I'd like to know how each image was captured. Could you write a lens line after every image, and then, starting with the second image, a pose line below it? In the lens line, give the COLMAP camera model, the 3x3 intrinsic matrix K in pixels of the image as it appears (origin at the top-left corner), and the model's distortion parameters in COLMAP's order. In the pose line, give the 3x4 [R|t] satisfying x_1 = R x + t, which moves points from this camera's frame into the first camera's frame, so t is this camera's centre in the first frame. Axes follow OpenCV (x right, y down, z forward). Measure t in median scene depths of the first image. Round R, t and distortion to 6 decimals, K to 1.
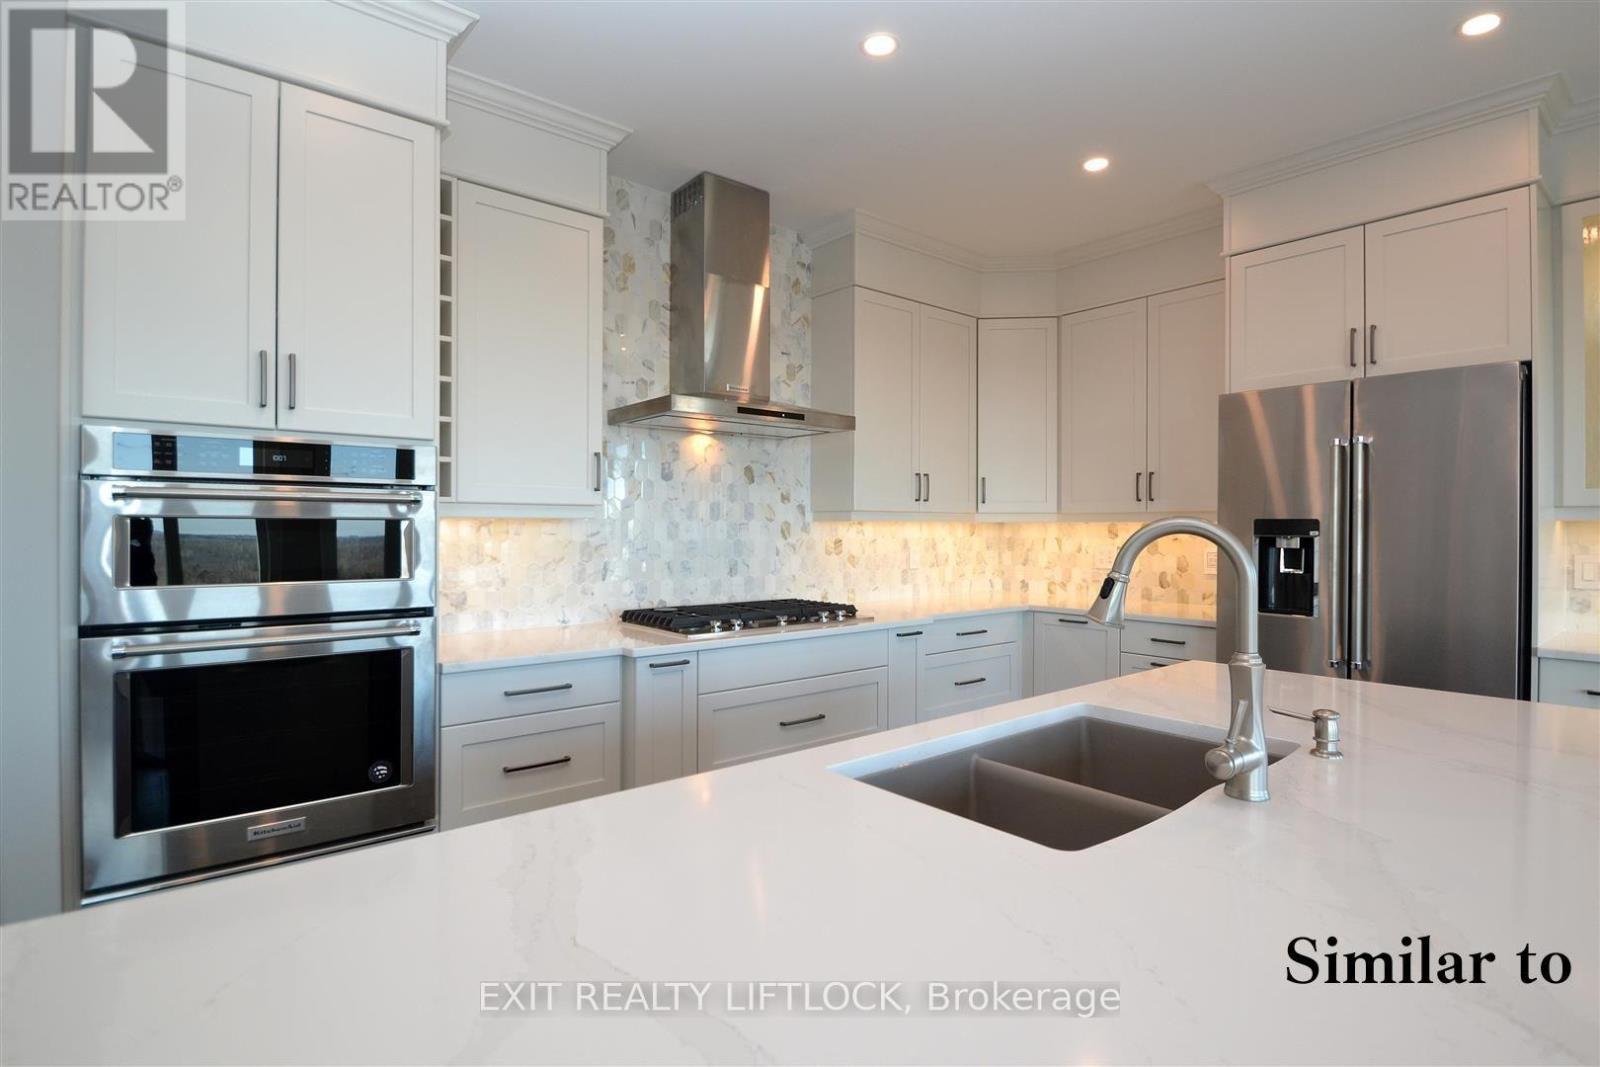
lens RADIAL K [[801.9, 0, 789.6], [0, 801.9, 532.2], [0, 0, 1]] dist [-0.006524, -0.008370]
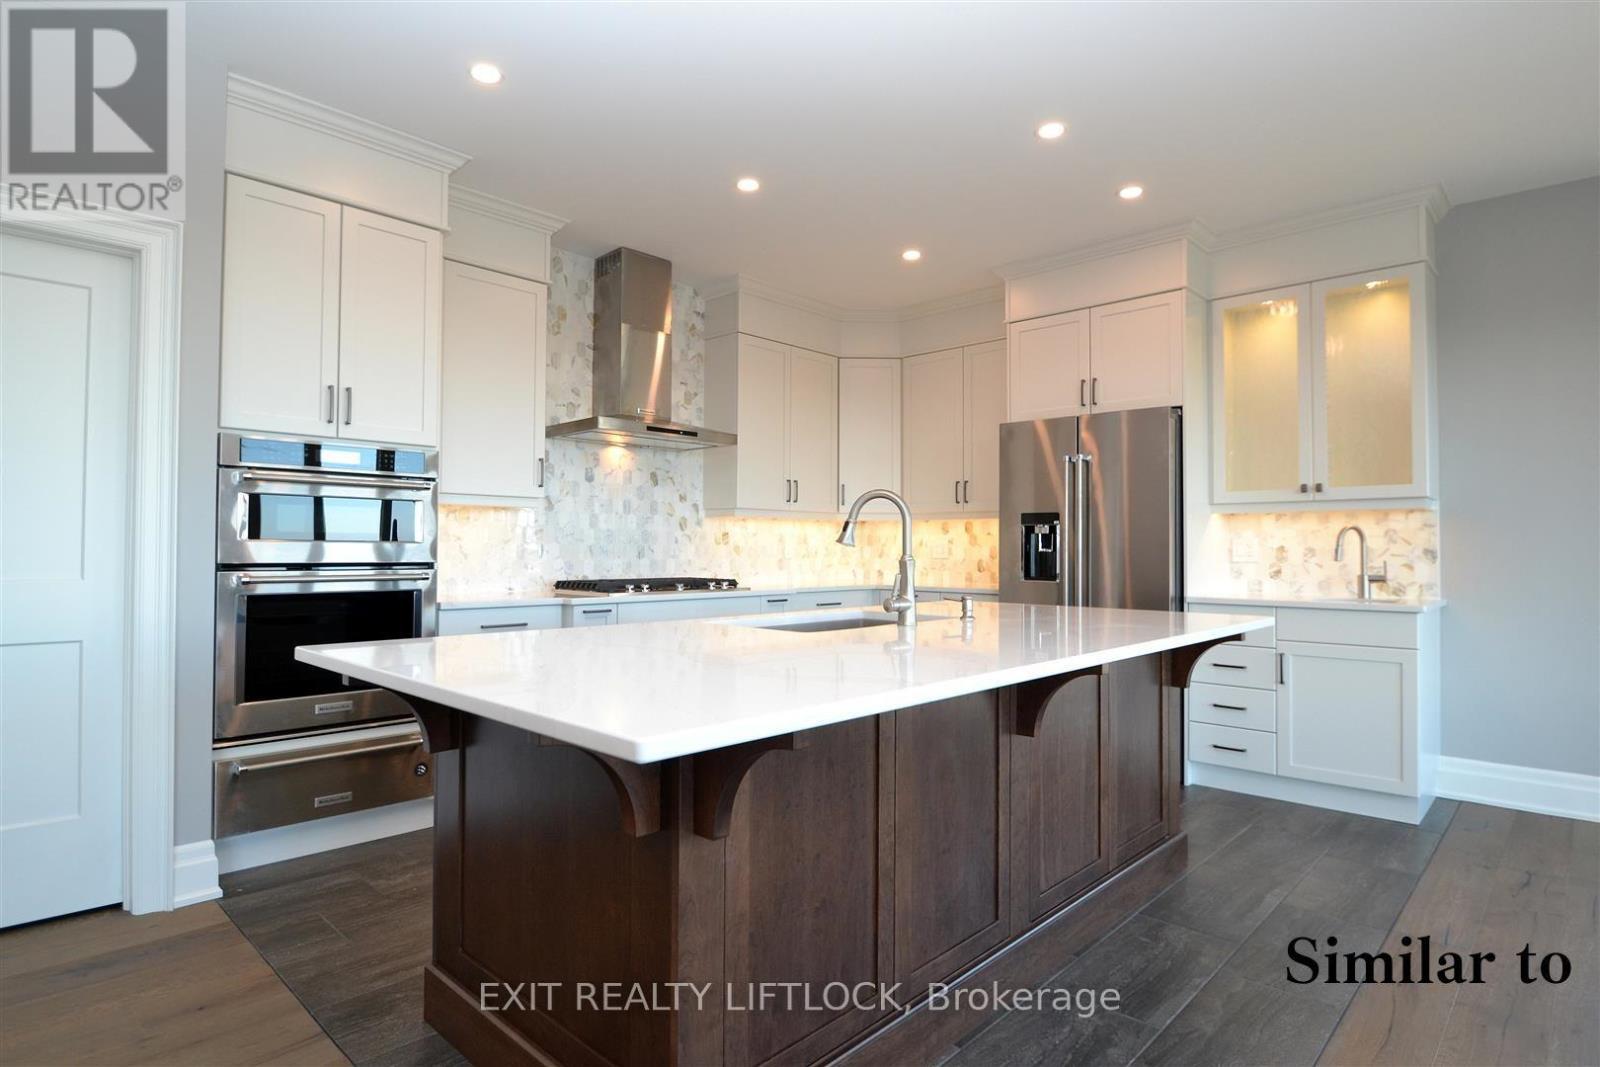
lens RADIAL K [[855.1, 0, 791.1], [0, 855.1, 530.6], [0, 0, 1]] dist [-0.014010, -0.003030]
pose [[0.992979, 0.004810, 0.118192, 0.005533], [-0.001592, 0.999626, -0.027313, 0.051224], [-0.118279, 0.026933, 0.992615, -0.398400]]
